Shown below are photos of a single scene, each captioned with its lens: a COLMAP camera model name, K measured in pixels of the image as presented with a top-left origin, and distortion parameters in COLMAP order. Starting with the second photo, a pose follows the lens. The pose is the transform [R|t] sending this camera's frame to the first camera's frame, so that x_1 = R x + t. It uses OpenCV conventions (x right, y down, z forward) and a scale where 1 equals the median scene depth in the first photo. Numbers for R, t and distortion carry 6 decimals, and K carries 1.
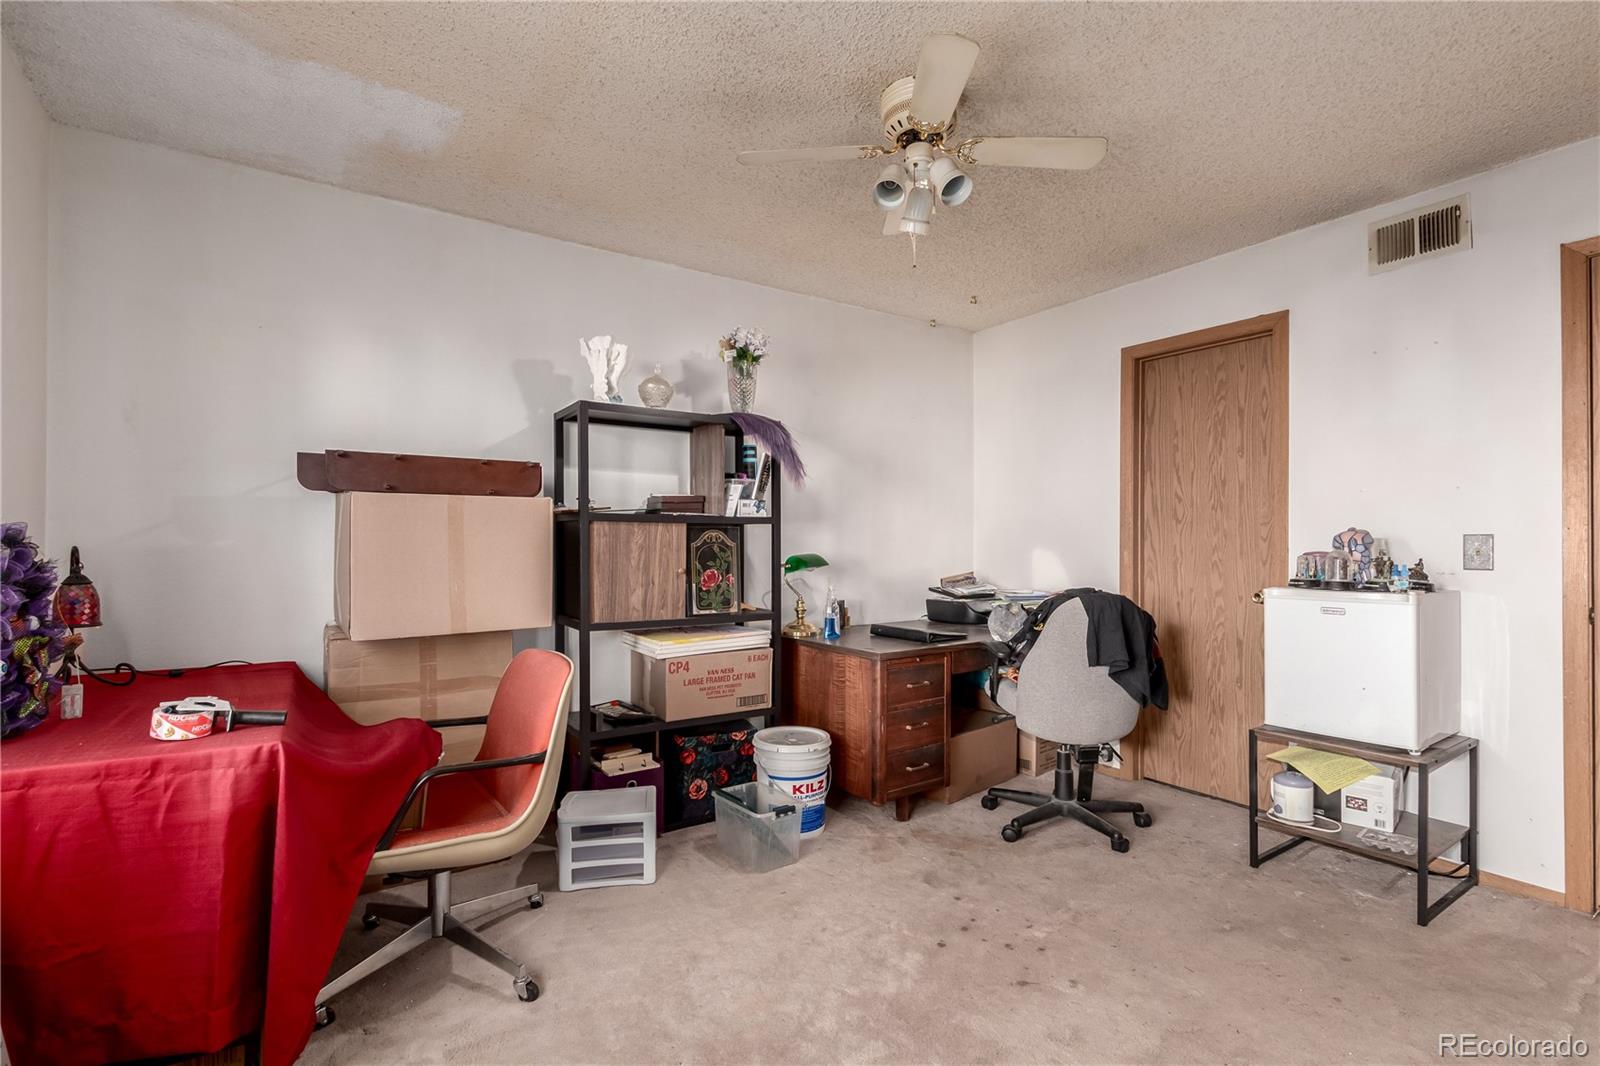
lens RADIAL K [[732.7, 0, 796.8], [0, 732.7, 554.3], [0, 0, 1]] dist [0.000212, 0.000004]
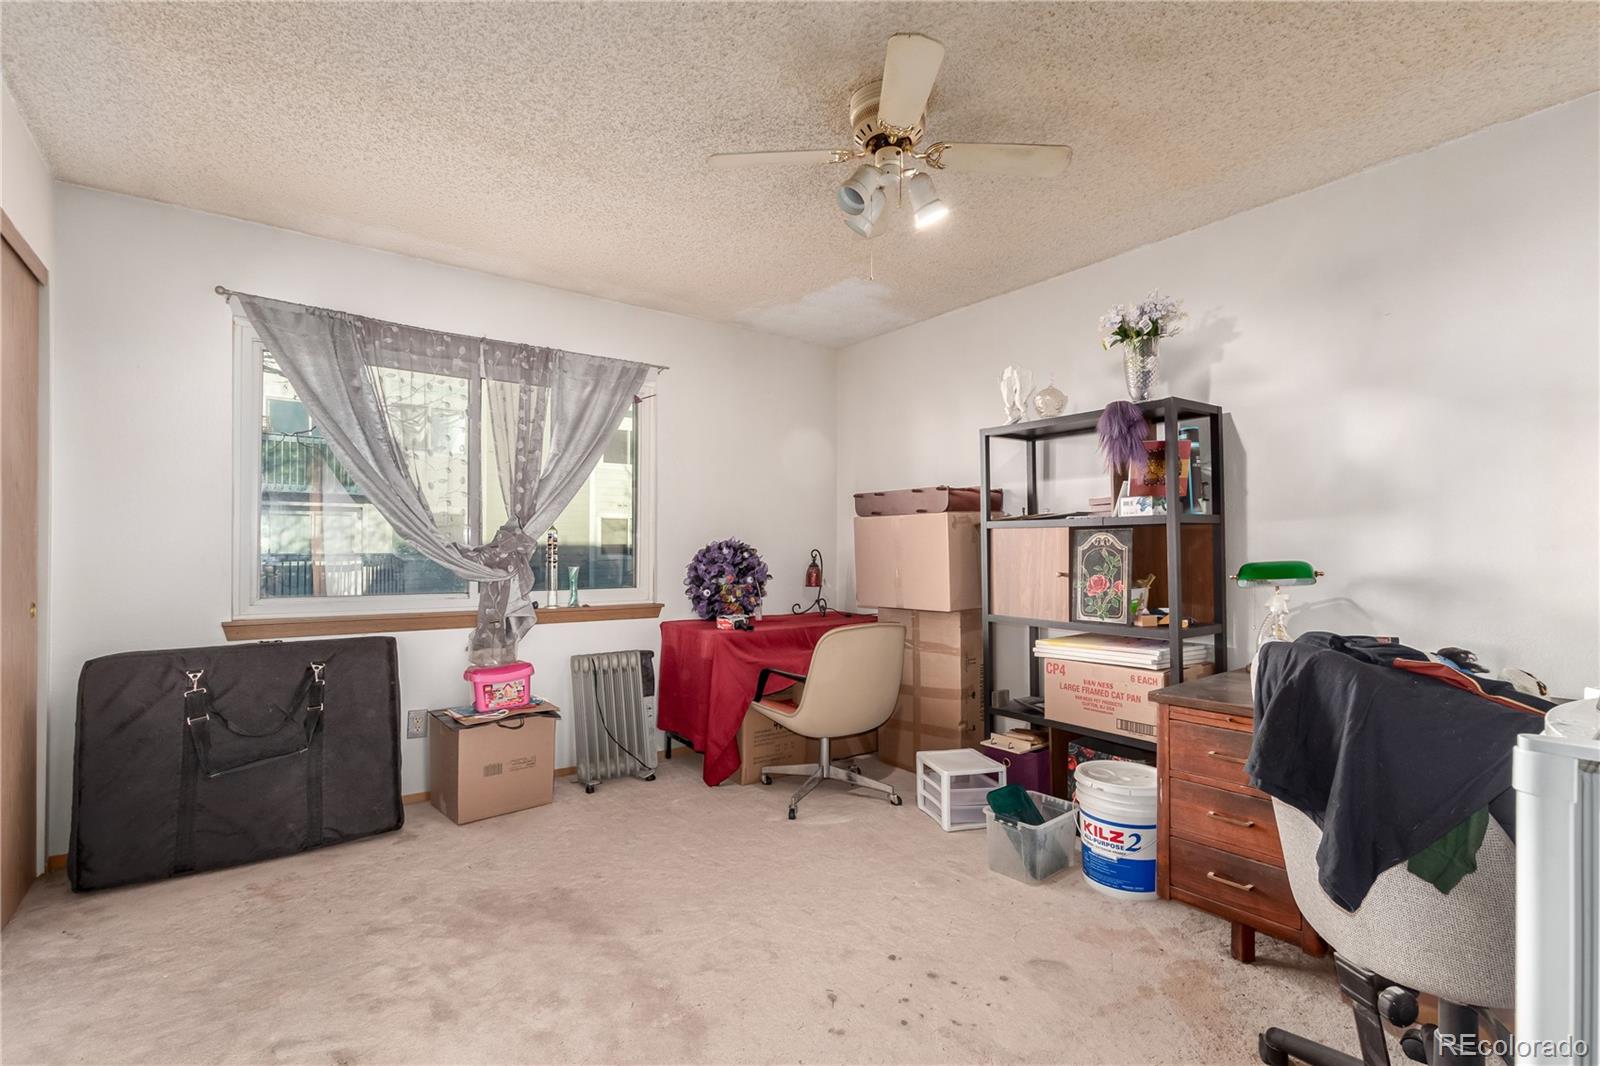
lens RADIAL K [[732.7, 0, 796.8], [0, 732.7, 554.3], [0, 0, 1]] dist [0.000212, 0.000004]
pose [[0.051420, 0.007079, -0.998652, 0.811962], [-0.008216, 0.999944, 0.006665, -0.008652], [0.998643, 0.007862, 0.051476, 0.570694]]
